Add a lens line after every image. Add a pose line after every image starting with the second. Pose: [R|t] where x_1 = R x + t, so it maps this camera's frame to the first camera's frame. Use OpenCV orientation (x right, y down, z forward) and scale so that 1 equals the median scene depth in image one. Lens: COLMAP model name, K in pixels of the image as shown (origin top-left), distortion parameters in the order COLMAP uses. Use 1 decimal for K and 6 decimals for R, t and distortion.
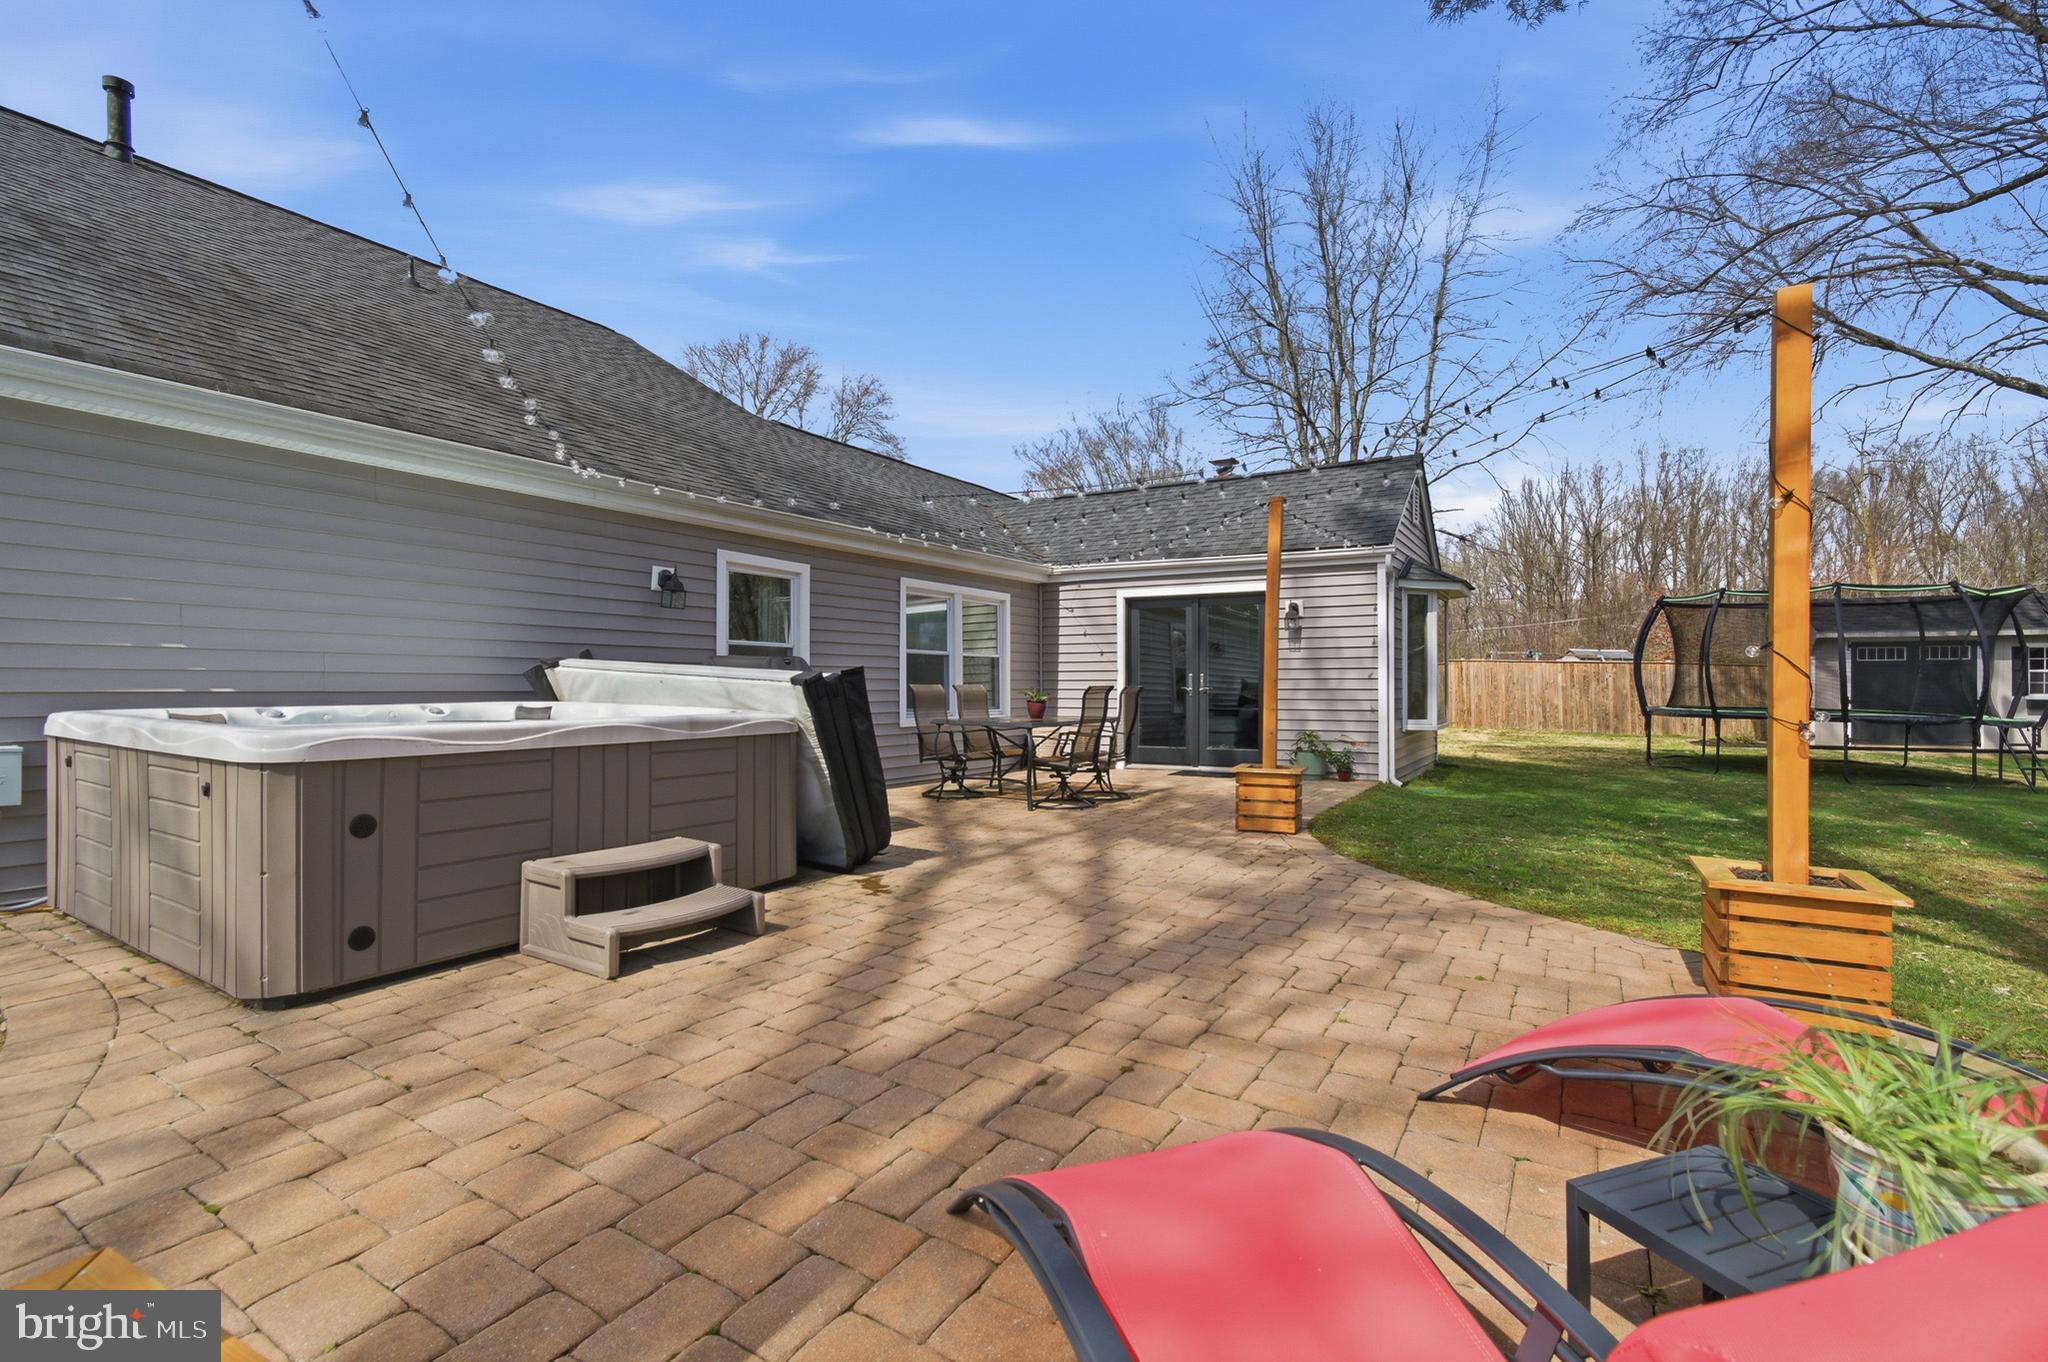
lens RADIAL K [[912.3, 0, 1015.0], [0, 912.3, 689.1], [0, 0, 1]] dist [0.010267, 0.000679]
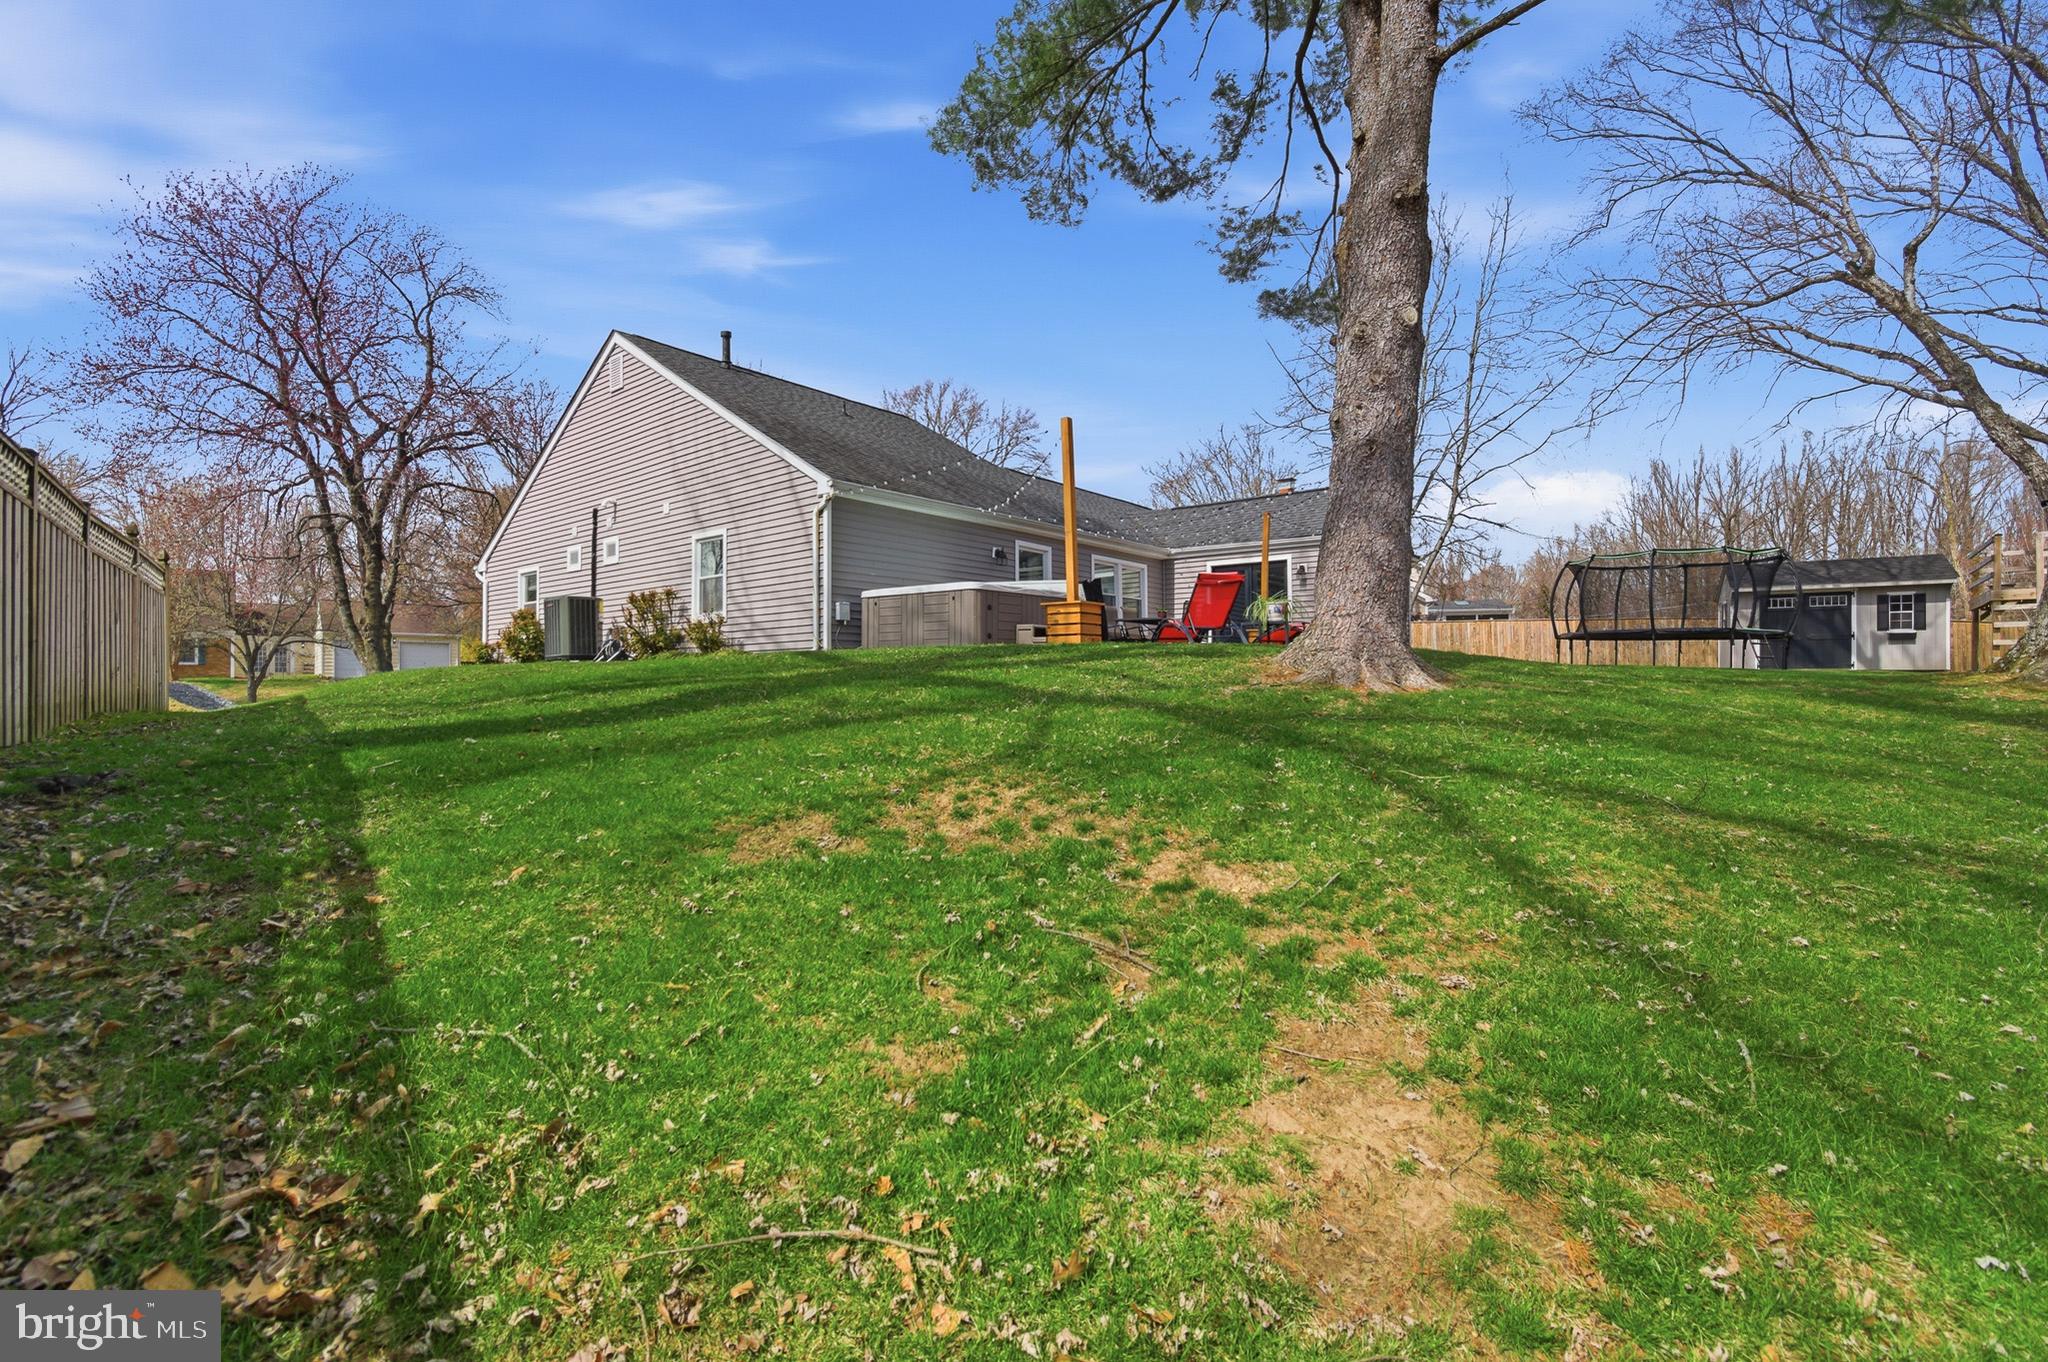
lens RADIAL K [[816.6, 0, 1027.7], [0, 816.6, 674.3], [0, 0, 1]] dist [-0.011384, 0.000052]
pose [[0.990675, -0.004404, -0.136172, -0.015231], [0.004856, 0.999984, 0.002984, 0.086060], [0.136157, -0.003617, 0.990681, -0.494536]]
